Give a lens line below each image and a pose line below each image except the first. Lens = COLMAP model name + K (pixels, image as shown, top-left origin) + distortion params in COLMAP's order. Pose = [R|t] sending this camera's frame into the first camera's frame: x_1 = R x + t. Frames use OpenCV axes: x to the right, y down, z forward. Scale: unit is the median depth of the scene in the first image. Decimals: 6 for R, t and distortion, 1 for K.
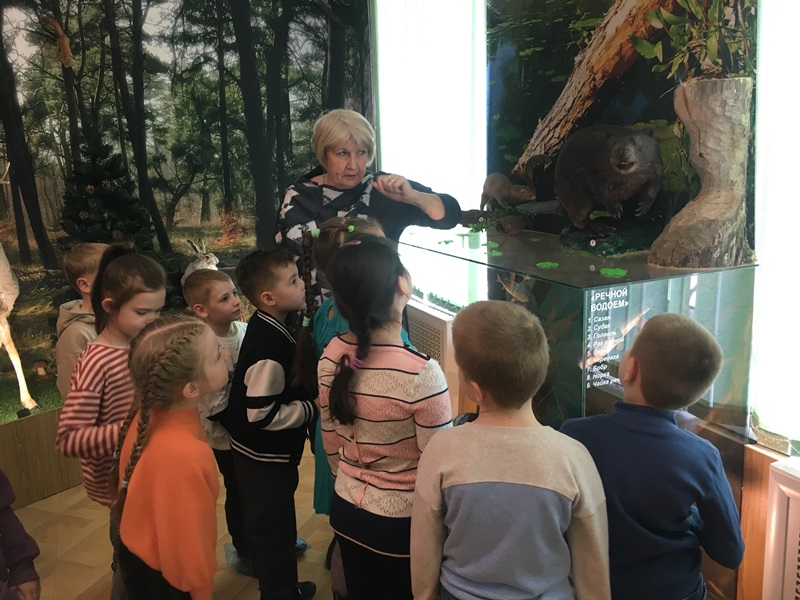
lens RADIAL K [[666.9, 0, 401.6], [0, 666.9, 301.3], [0, 0, 1]] dist [0.045145, -0.058723]
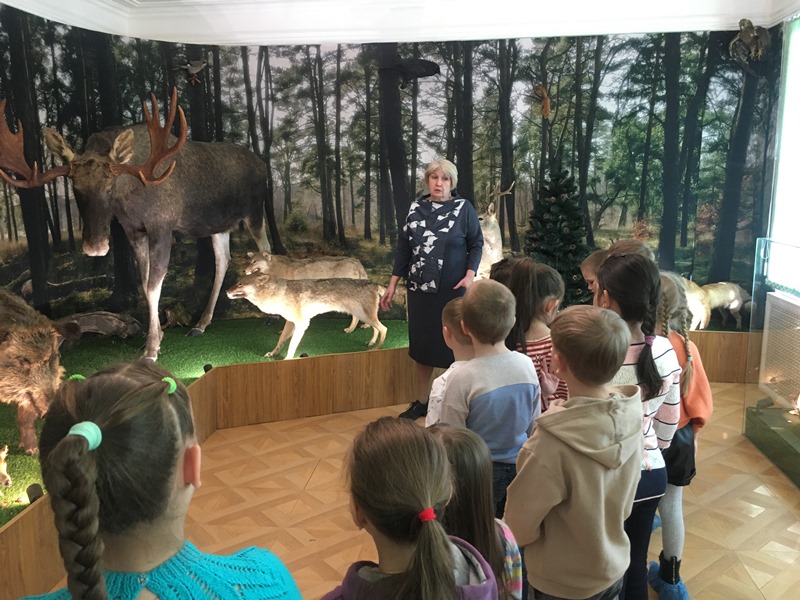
lens RADIAL K [[666.9, 0, 399.4], [0, 666.9, 302.8], [0, 0, 1]] dist [0.045145, -0.058723]
pose [[0.855727, 0.117295, -0.503957, 0.023710], [-0.129085, 0.991566, 0.011597, 0.079225], [0.501067, 0.055130, 0.863651, -0.402458]]
